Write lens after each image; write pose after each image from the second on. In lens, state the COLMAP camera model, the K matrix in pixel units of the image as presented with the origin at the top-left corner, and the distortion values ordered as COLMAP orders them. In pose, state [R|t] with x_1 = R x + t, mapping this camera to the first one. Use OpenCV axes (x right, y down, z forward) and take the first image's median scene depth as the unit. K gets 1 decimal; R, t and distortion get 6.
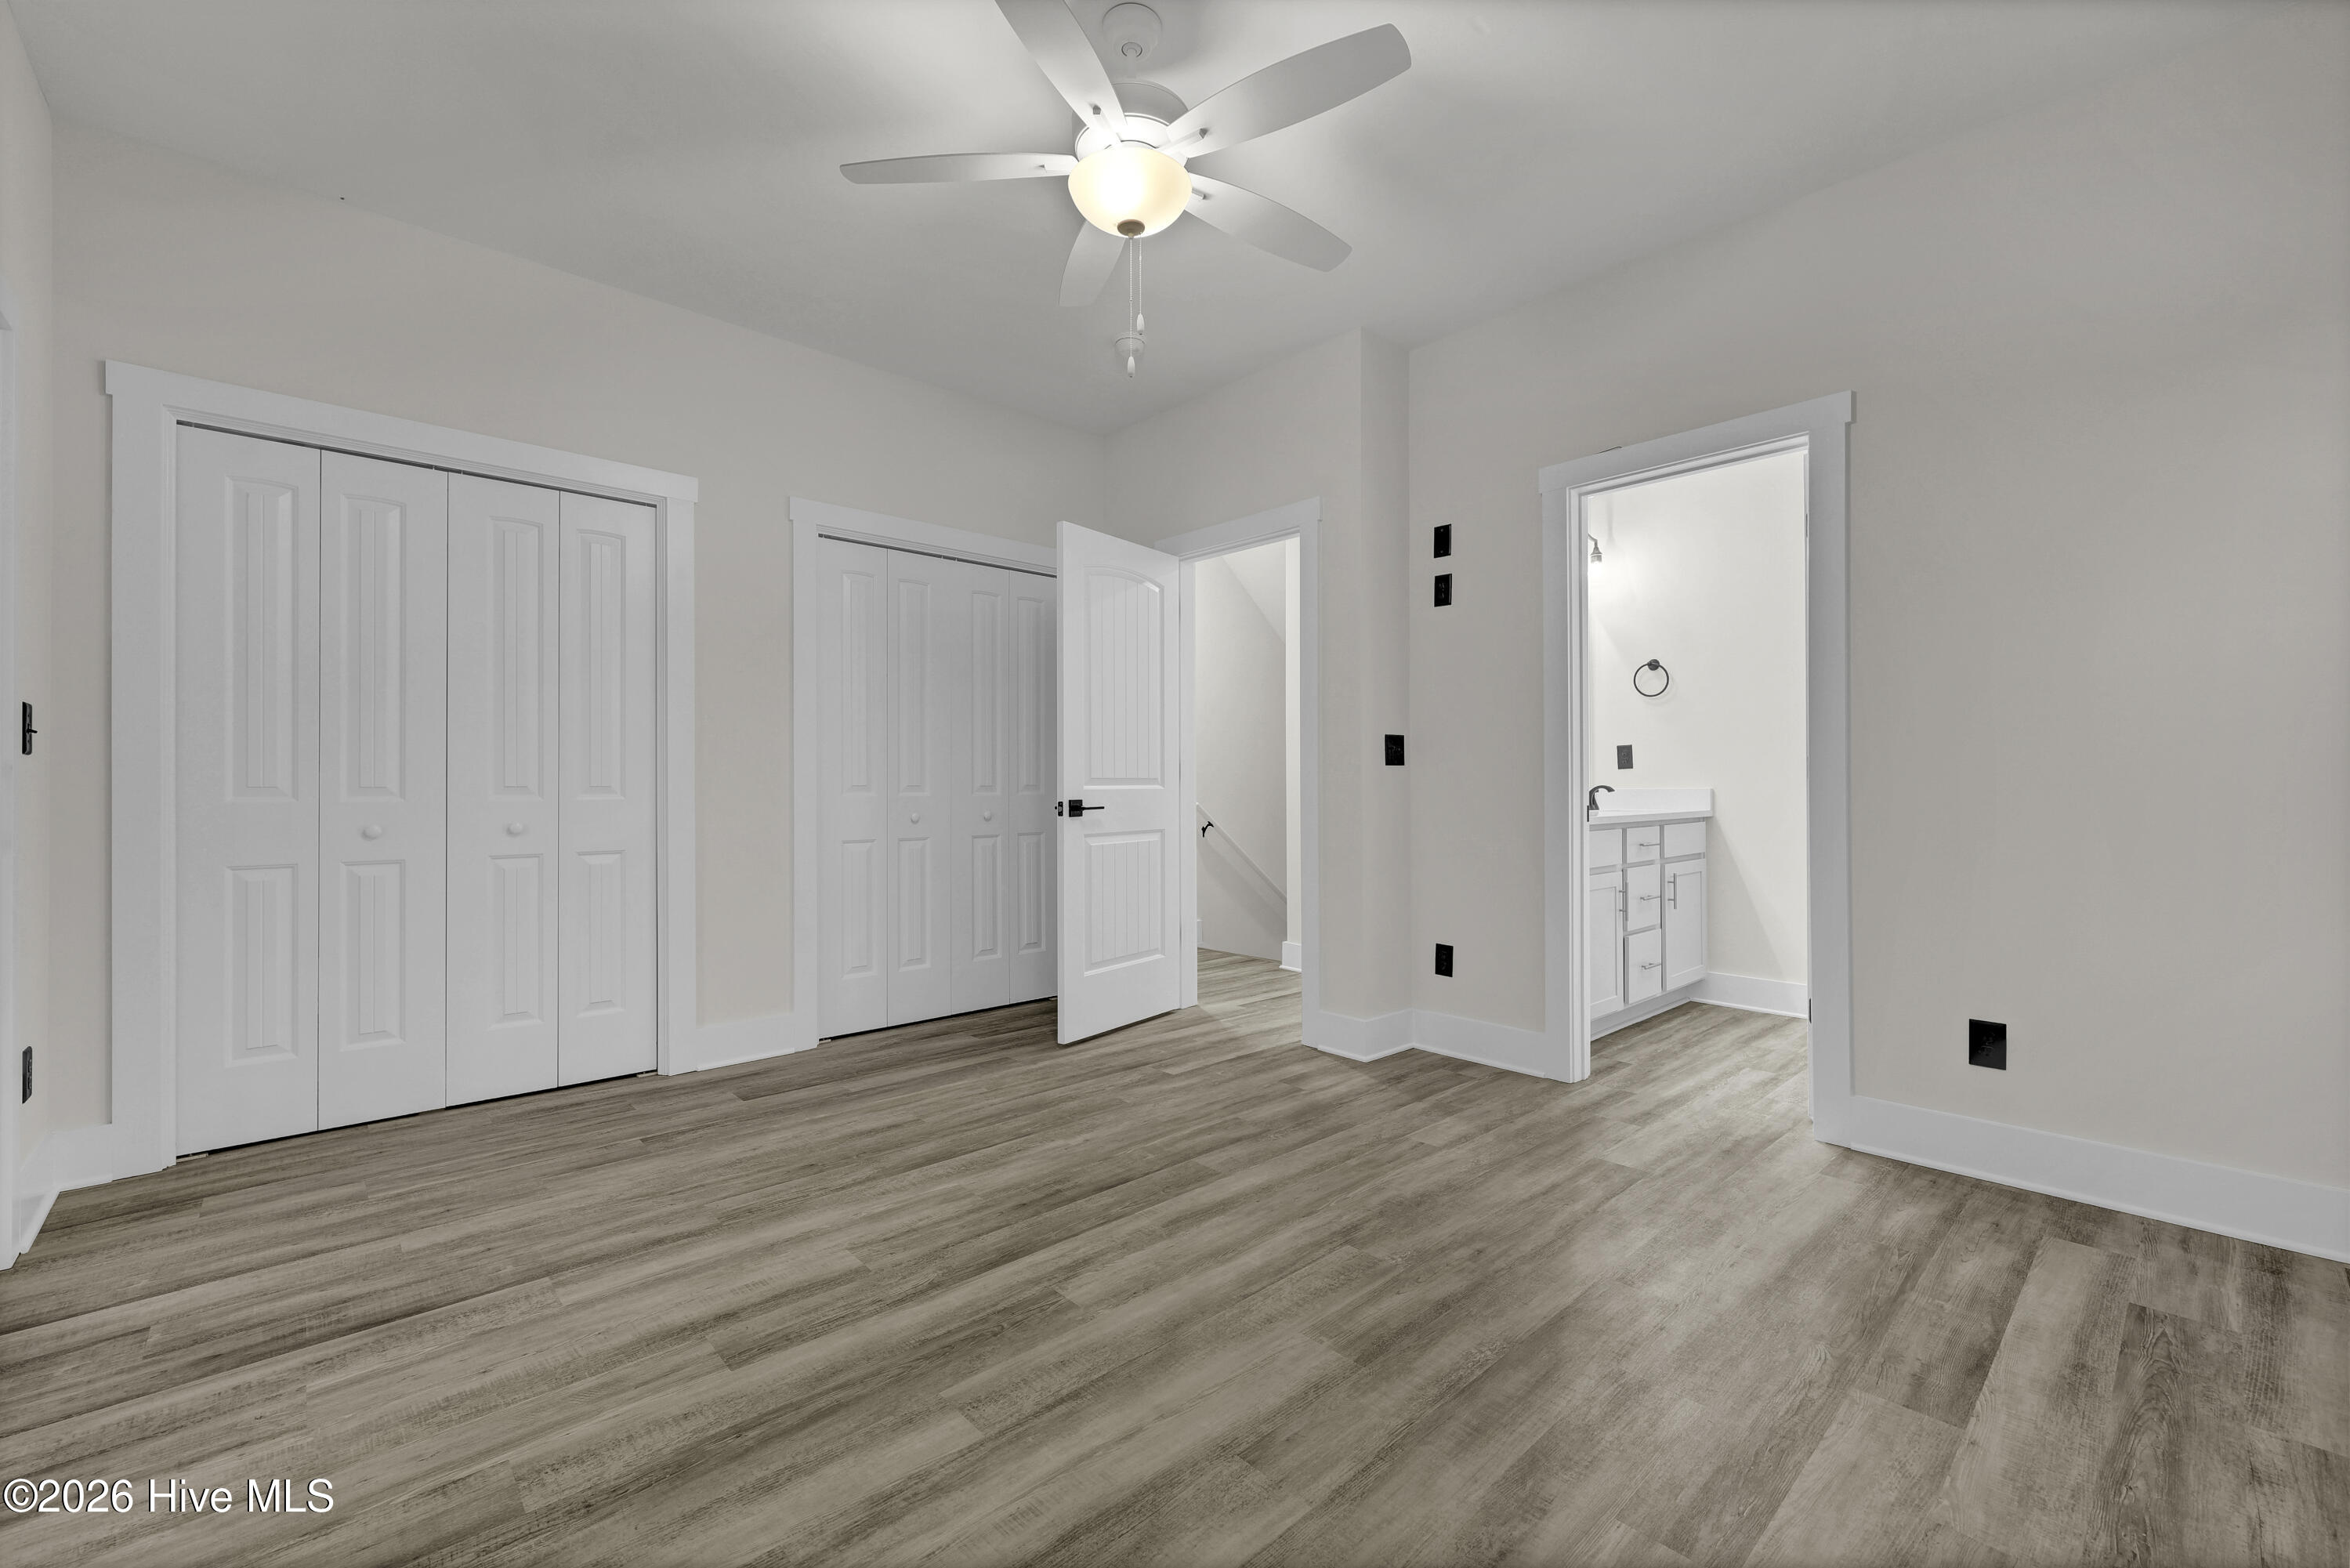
lens RADIAL K [[967.3, 0, 1184.9], [0, 967.3, 781.2], [0, 0, 1]] dist [-0.000207, 0.000105]
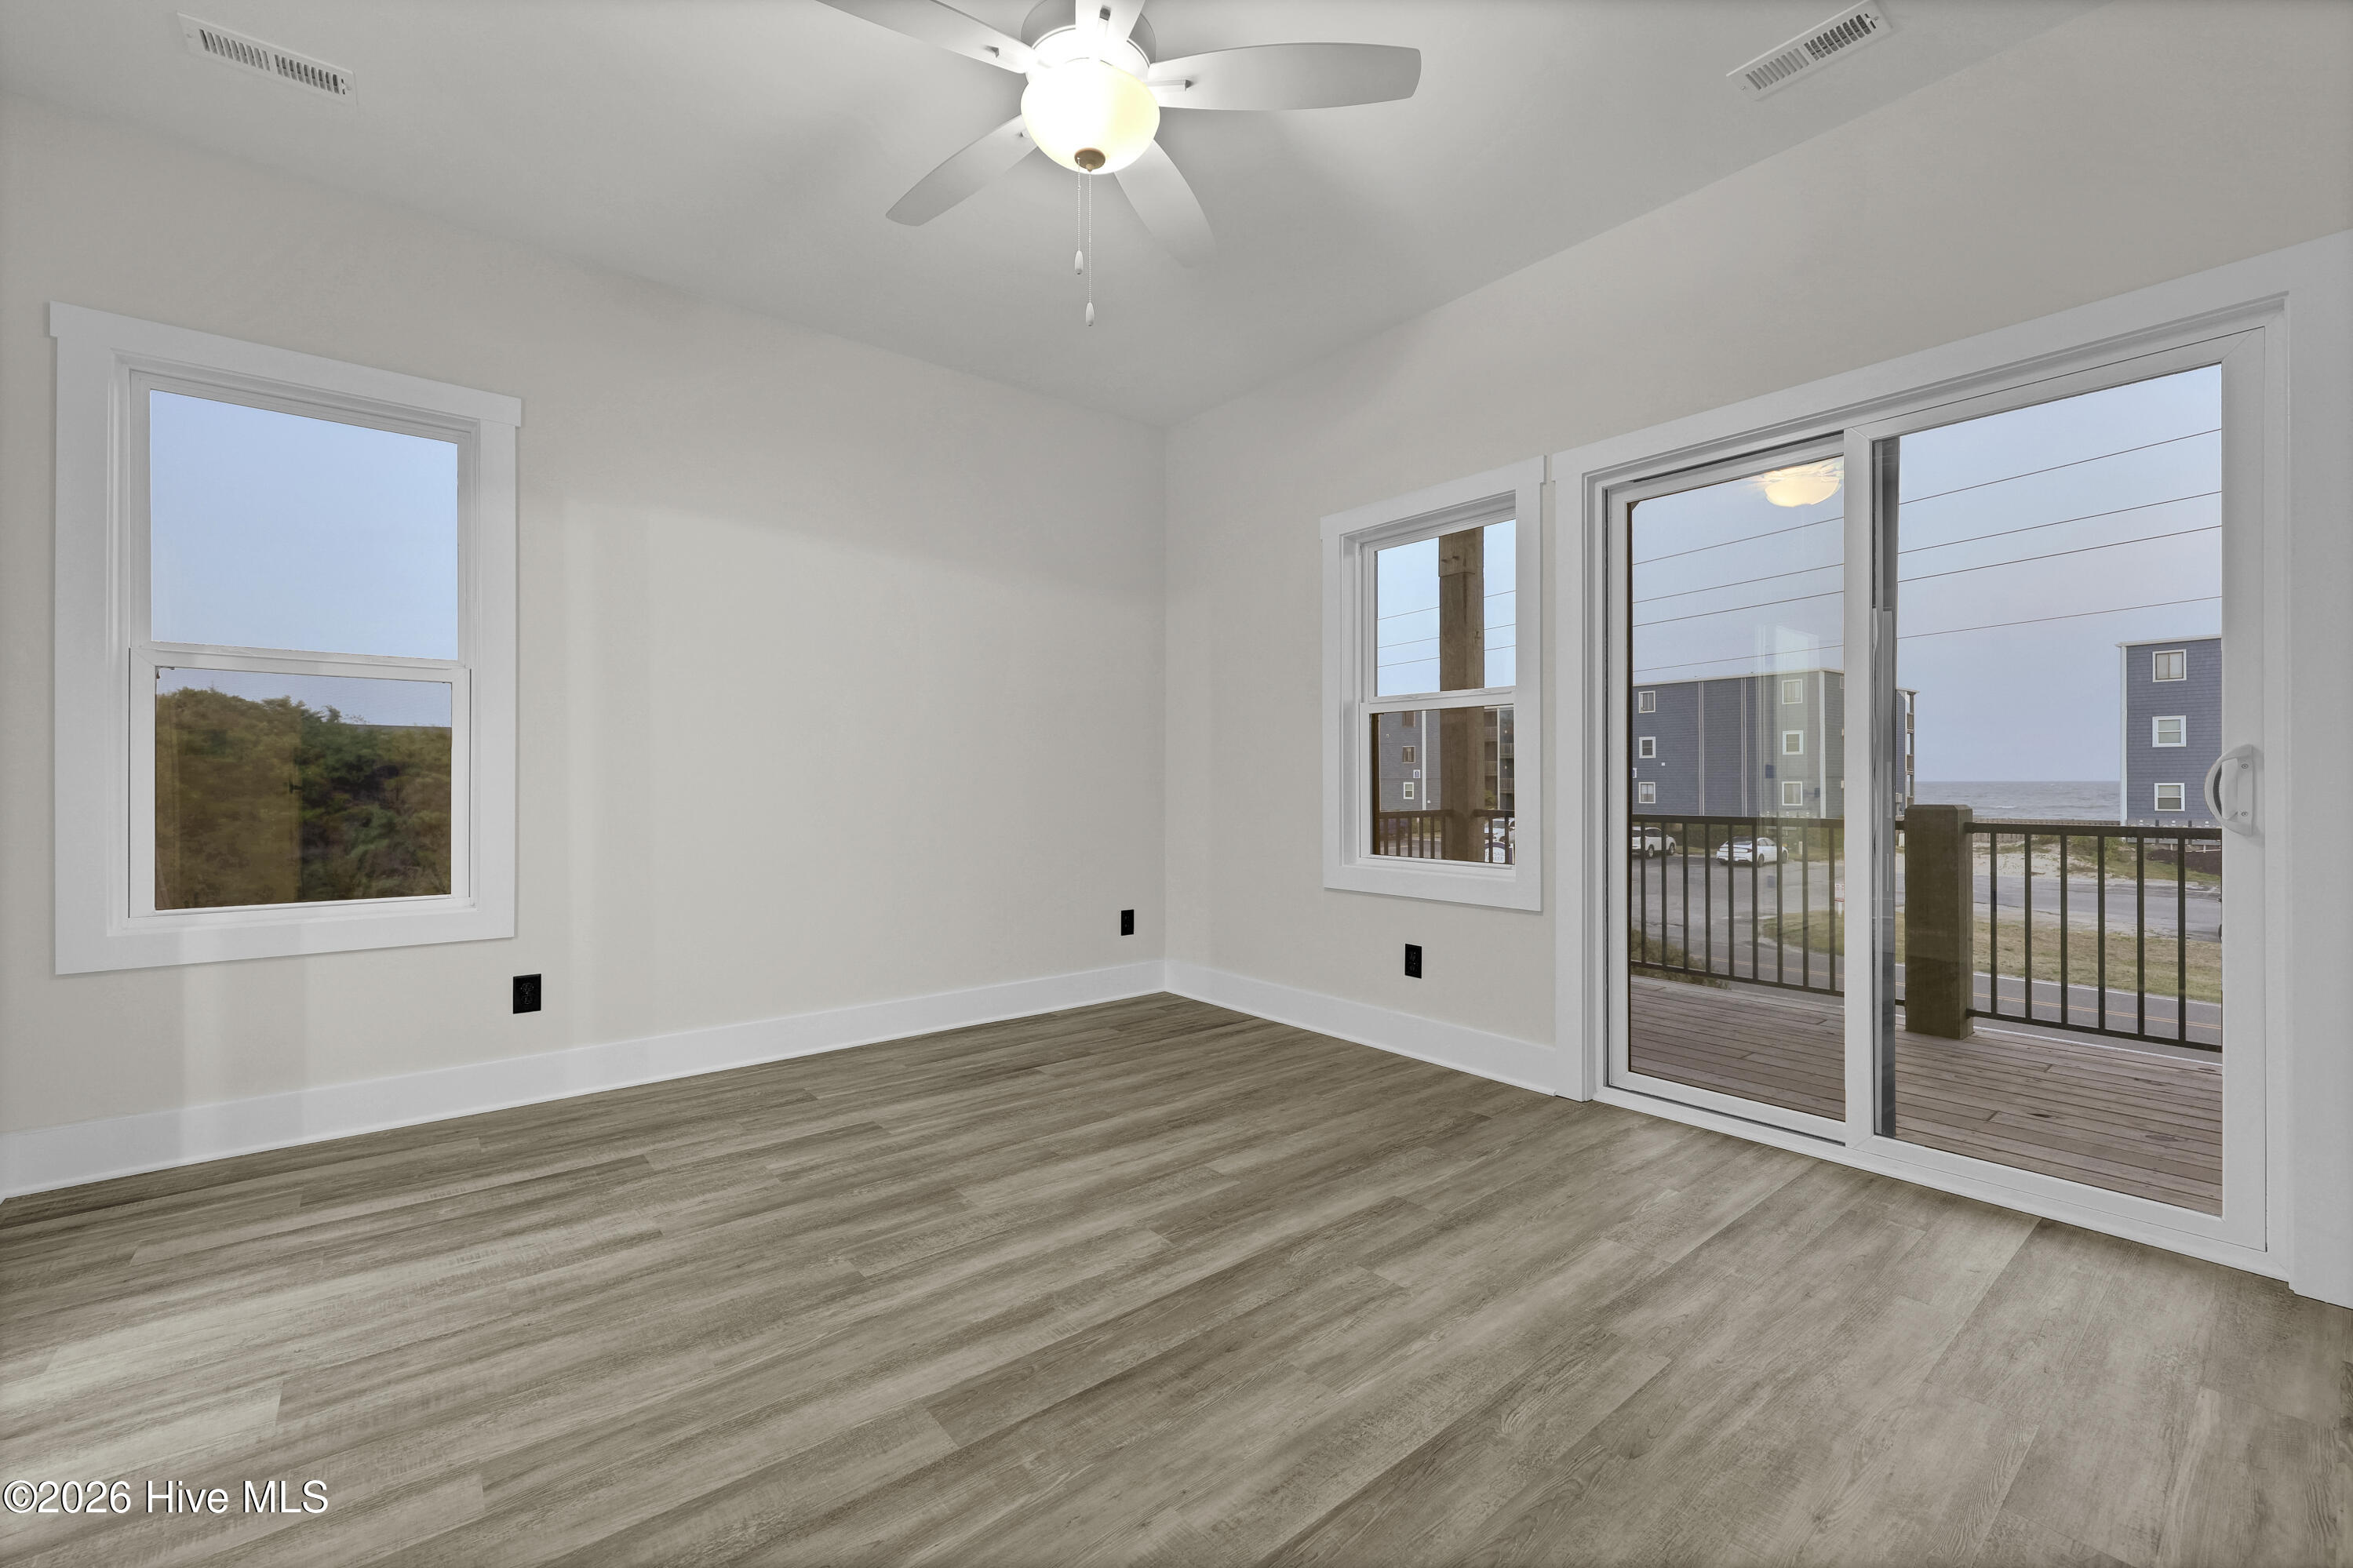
lens RADIAL K [[968.4, 0, 1186.4], [0, 968.4, 781.2], [0, 0, 1]] dist [-0.000207, 0.000105]
pose [[-0.998389, 0.005990, 0.056418, -0.201804], [0.005668, 0.999967, -0.005869, 0.009424], [-0.056451, -0.005540, -0.998390, 1.966123]]
